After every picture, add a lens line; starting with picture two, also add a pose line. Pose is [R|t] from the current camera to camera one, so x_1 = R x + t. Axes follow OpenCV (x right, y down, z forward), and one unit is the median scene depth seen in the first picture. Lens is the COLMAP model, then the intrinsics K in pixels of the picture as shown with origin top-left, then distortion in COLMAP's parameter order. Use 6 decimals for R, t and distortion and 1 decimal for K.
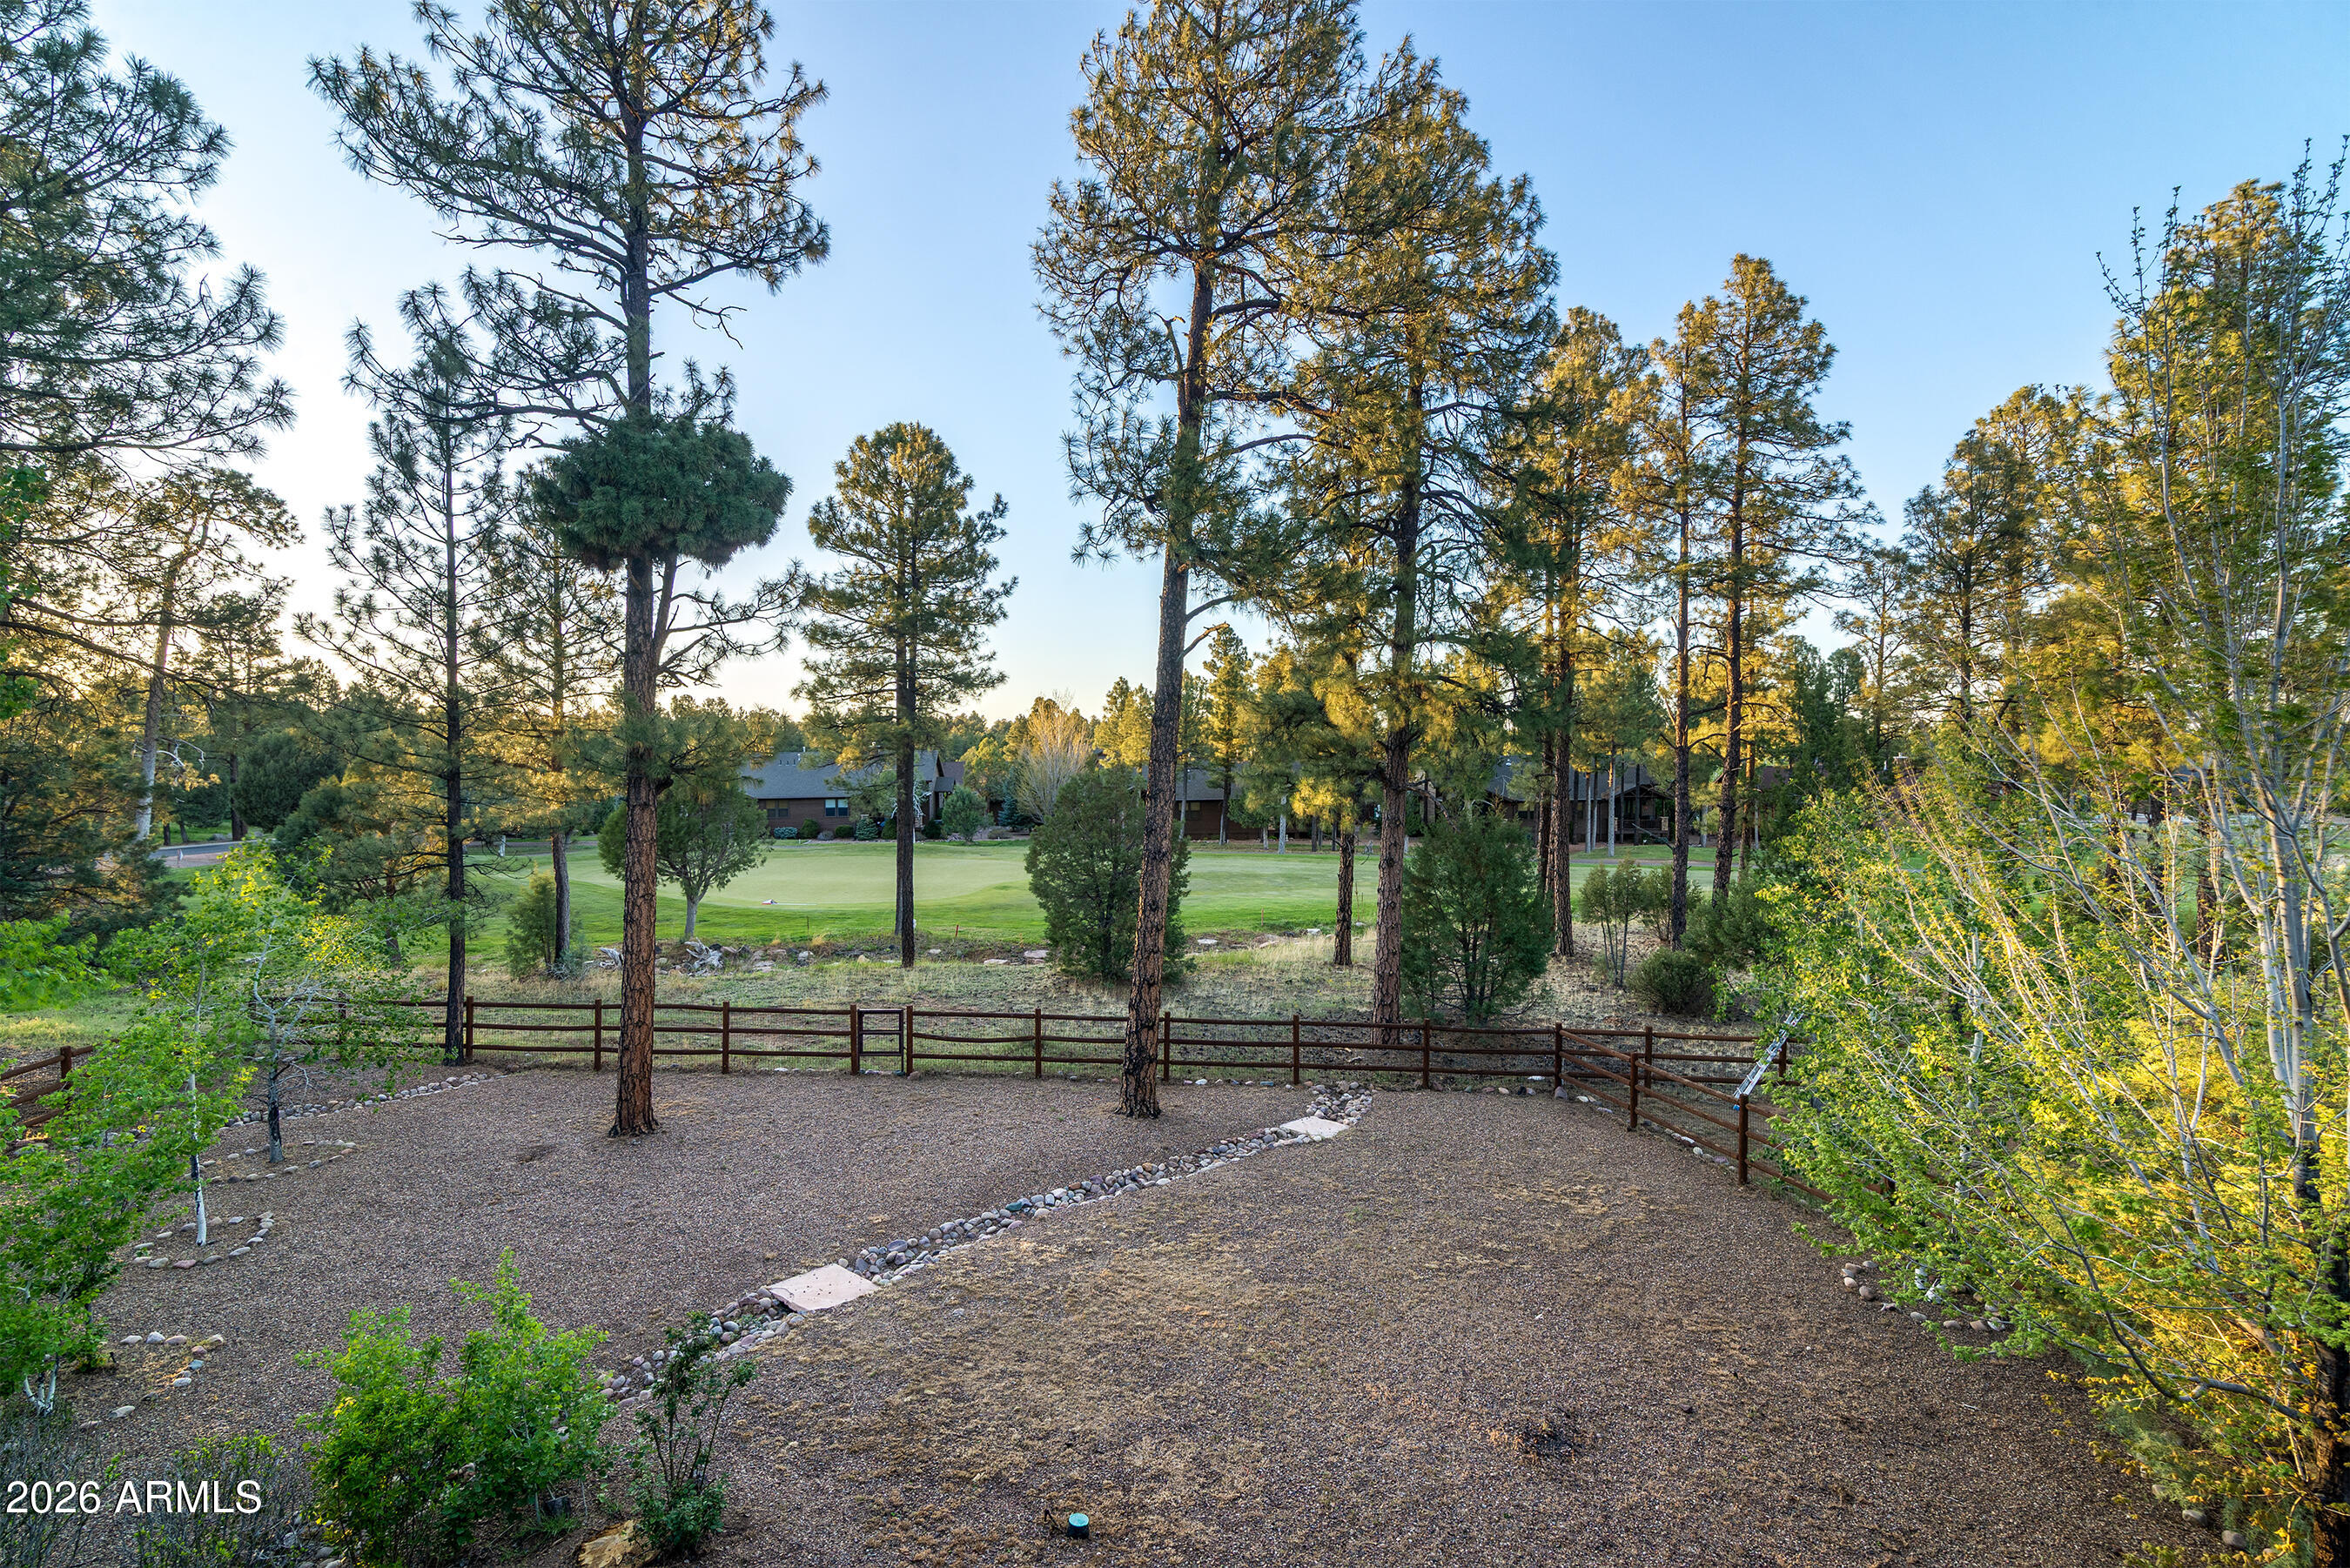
lens RADIAL K [[1109.2, 0, 1175.0], [0, 1109.2, 784.0], [0, 0, 1]] dist [0.003617, 0.000019]
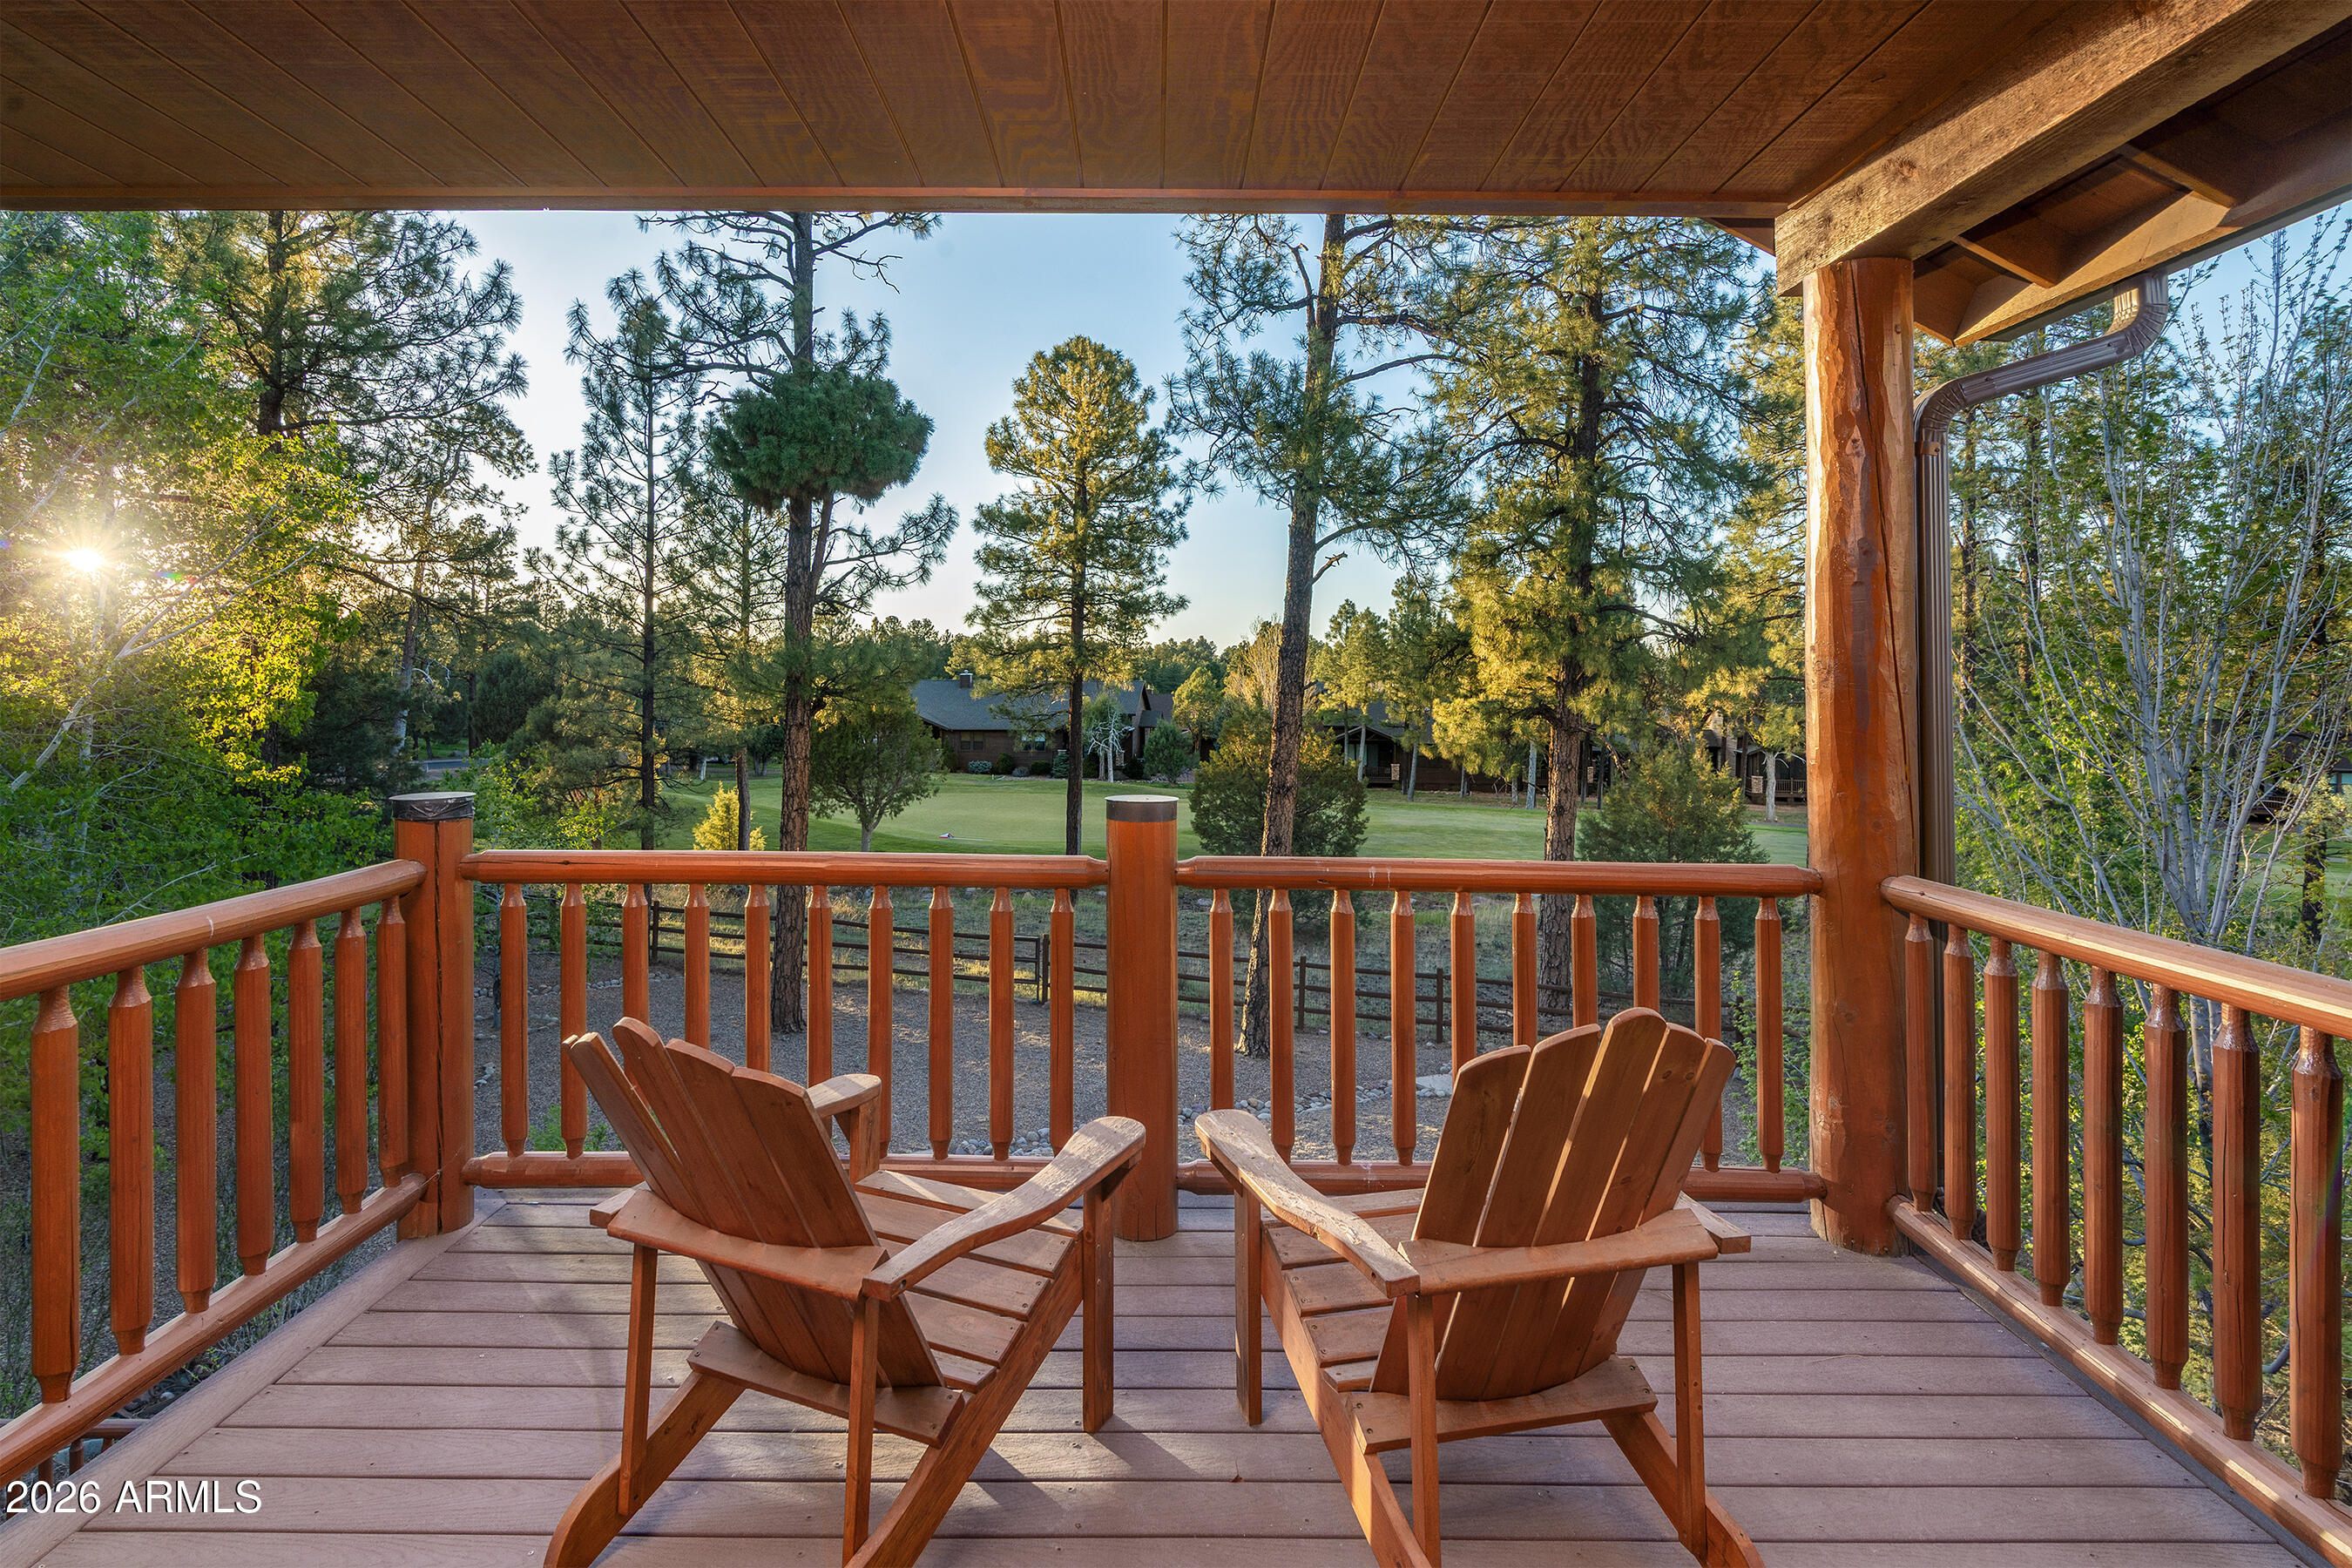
lens RADIAL K [[1291.5, 0, 1127.8], [0, 1291.5, 715.5], [0, 0, 1]] dist [-0.000272, 0.000260]
pose [[0.972745, 0.022724, -0.230761, 0.100374], [-0.023916, 0.999711, -0.002369, 0.004122], [0.230641, 0.007823, 0.973007, -0.121397]]
